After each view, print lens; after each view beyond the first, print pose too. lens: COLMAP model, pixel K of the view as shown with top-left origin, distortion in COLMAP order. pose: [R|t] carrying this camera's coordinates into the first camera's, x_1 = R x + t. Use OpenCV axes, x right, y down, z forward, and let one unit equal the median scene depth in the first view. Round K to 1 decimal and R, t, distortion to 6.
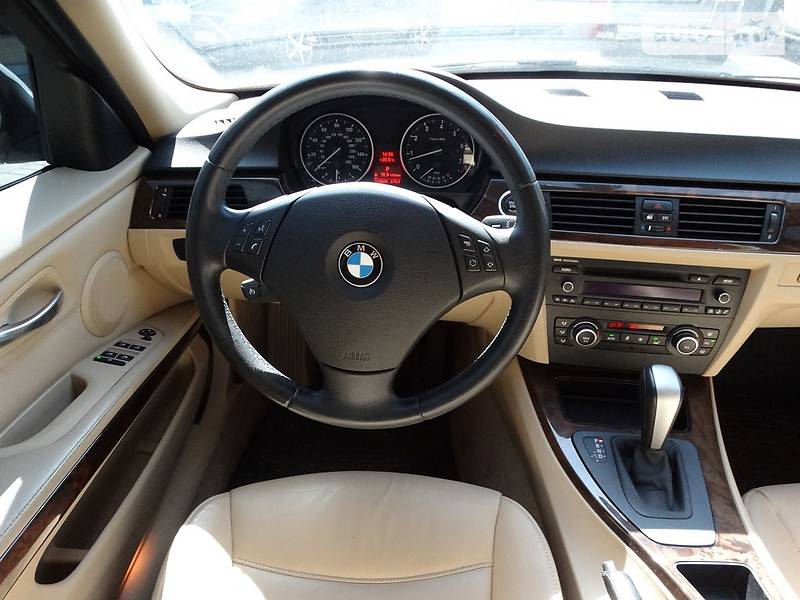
lens RADIAL K [[582.5, 0, 400.0], [0, 582.5, 300.0], [0, 0, 1]] dist [-0.001234, 0.000136]
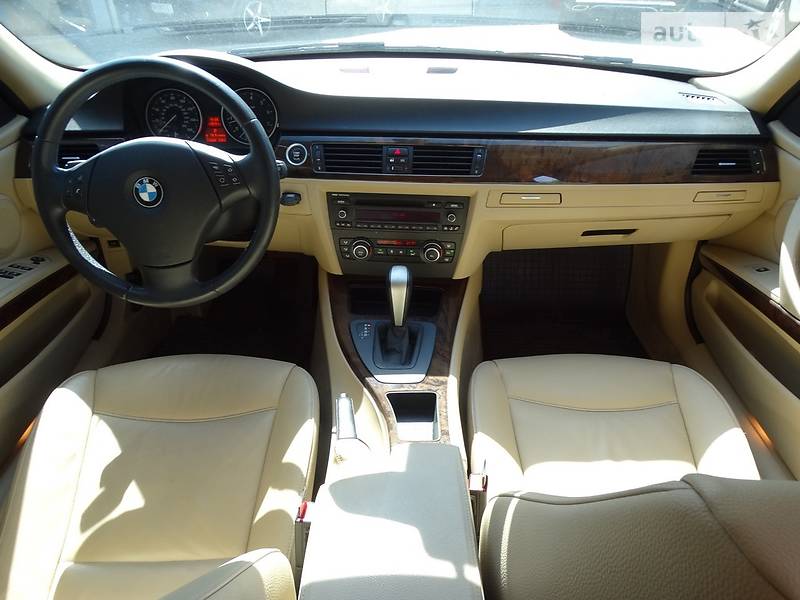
lens RADIAL K [[590.2, 0, 396.9], [0, 590.2, 293.2], [0, 0, 1]] dist [0.032907, -0.002952]
pose [[0.999516, -0.029916, 0.008482, 0.415656], [0.029620, 0.999014, 0.033064, 0.126551], [-0.009463, -0.032797, 0.999417, -0.413011]]
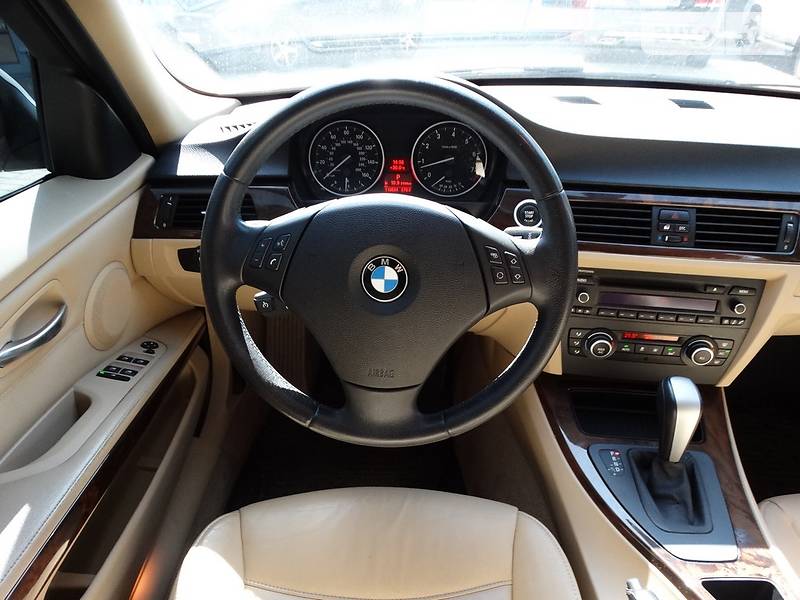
lens RADIAL K [[582.5, 0, 400.0], [0, 582.5, 300.0], [0, 0, 1]] dist [-0.001234, 0.000136]
pose [[0.999592, -0.003036, 0.028398, -0.052192], [0.003133, 0.999989, -0.003404, -0.016723], [-0.028387, 0.003491, 0.999591, 0.023716]]
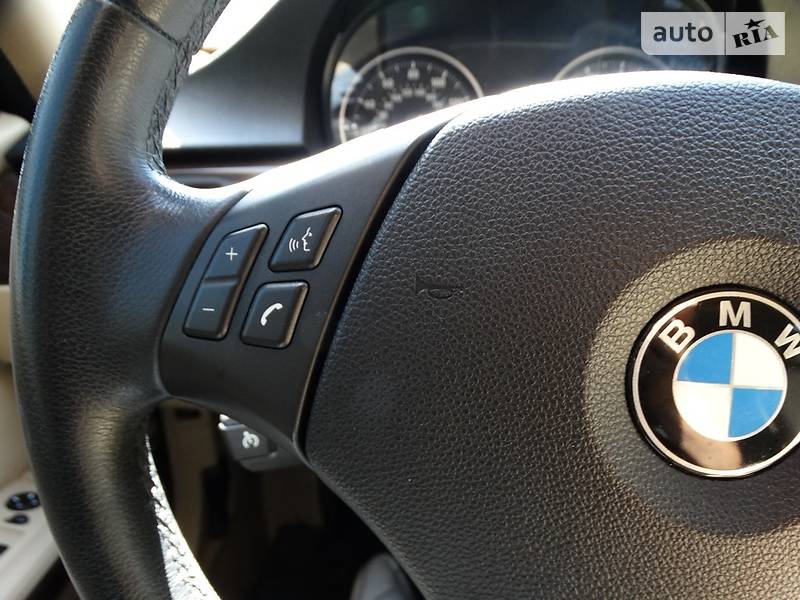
lens RADIAL K [[590.2, 0, 396.9], [0, 590.2, 293.2], [0, 0, 1]] dist [0.032907, -0.002952]
pose [[0.999406, -0.013961, 0.031509, -0.155639], [0.017986, 0.991175, -0.131332, -0.051156], [-0.029397, 0.131821, 0.990838, 0.572274]]
